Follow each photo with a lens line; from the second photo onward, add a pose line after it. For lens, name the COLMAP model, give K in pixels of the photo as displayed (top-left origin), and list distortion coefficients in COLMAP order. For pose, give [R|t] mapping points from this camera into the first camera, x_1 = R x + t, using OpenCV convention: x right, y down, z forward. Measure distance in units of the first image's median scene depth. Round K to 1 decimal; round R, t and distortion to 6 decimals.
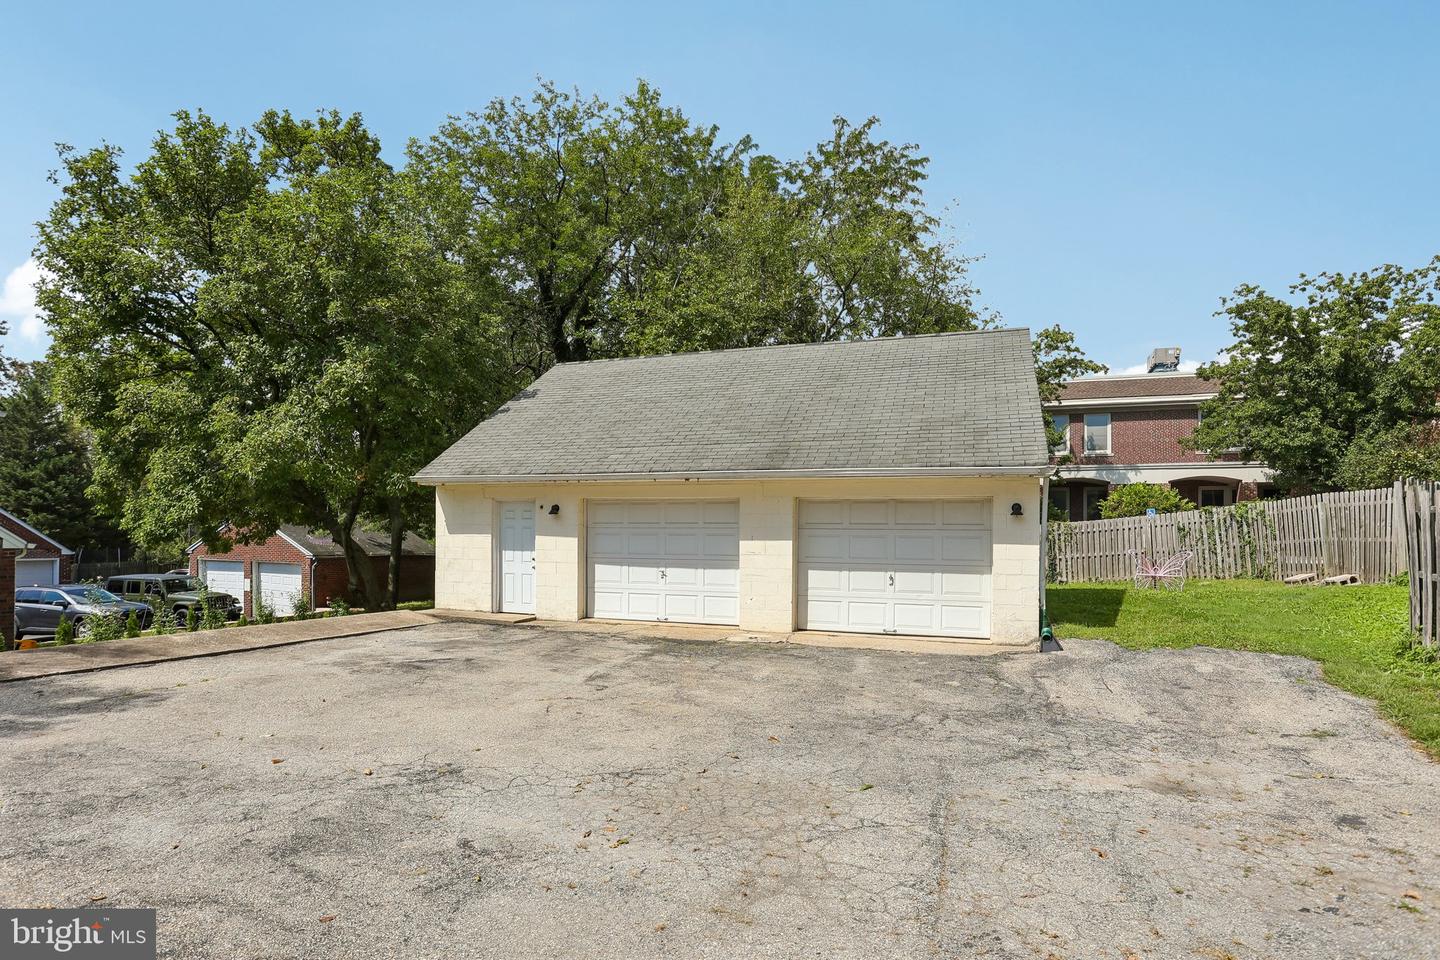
lens RADIAL K [[774.0, 0, 681.4], [0, 774.0, 540.5], [0, 0, 1]] dist [-0.050973, 0.035235]
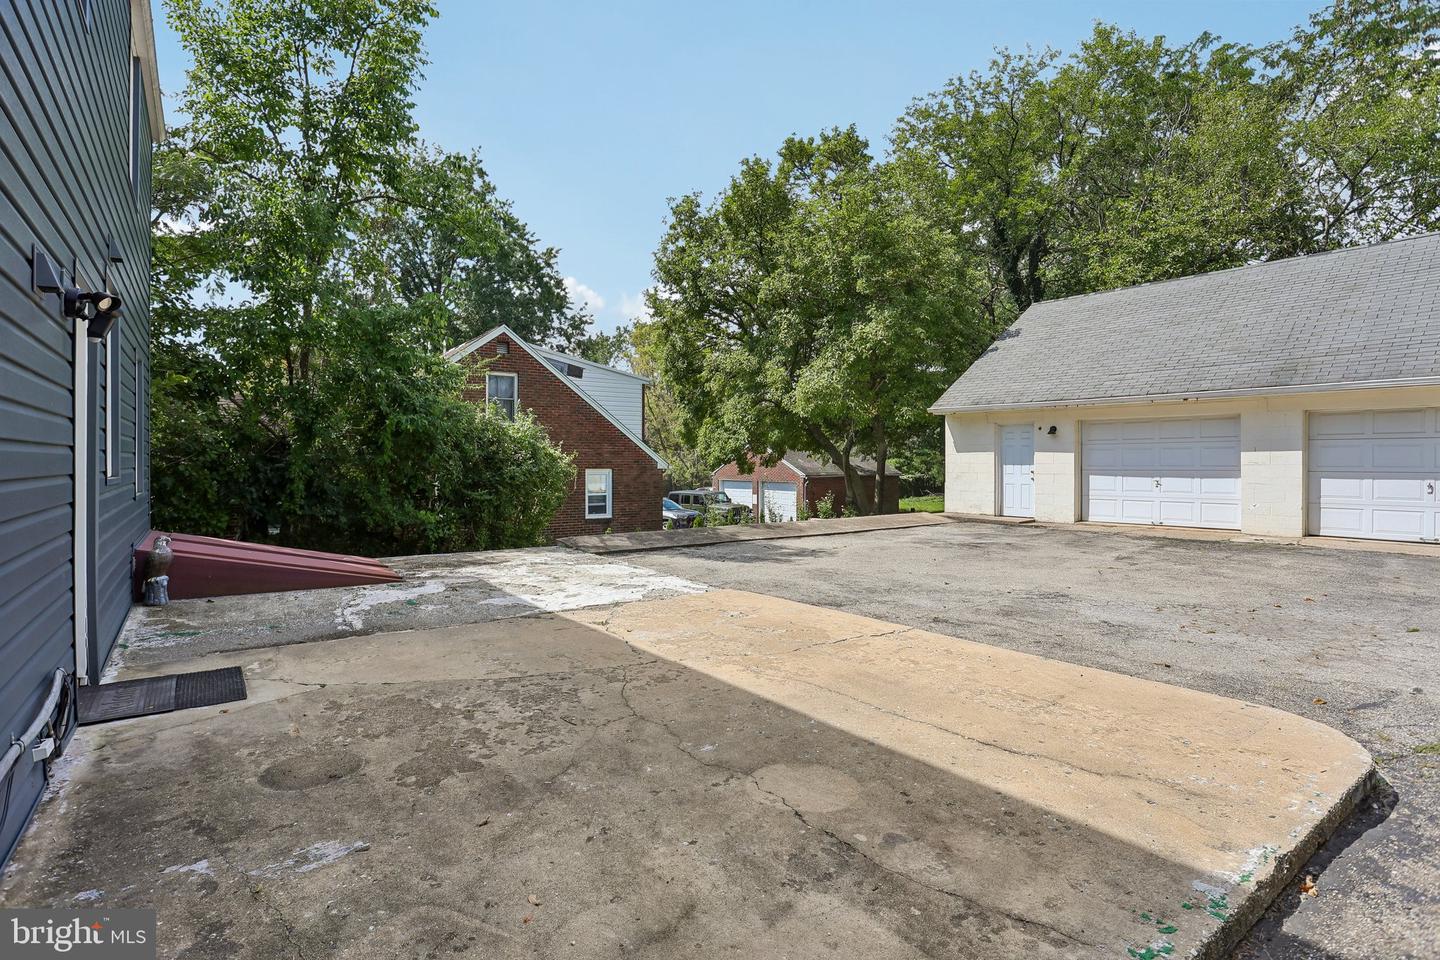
lens RADIAL K [[723.6, 0, 700.9], [0, 723.6, 469.7], [0, 0, 1]] dist [-0.054968, 0.028252]
pose [[0.861824, -0.010727, -0.507095, -0.070462], [0.013959, 0.999899, 0.002572, 0.010754], [0.507016, -0.009295, 0.861887, -0.235774]]
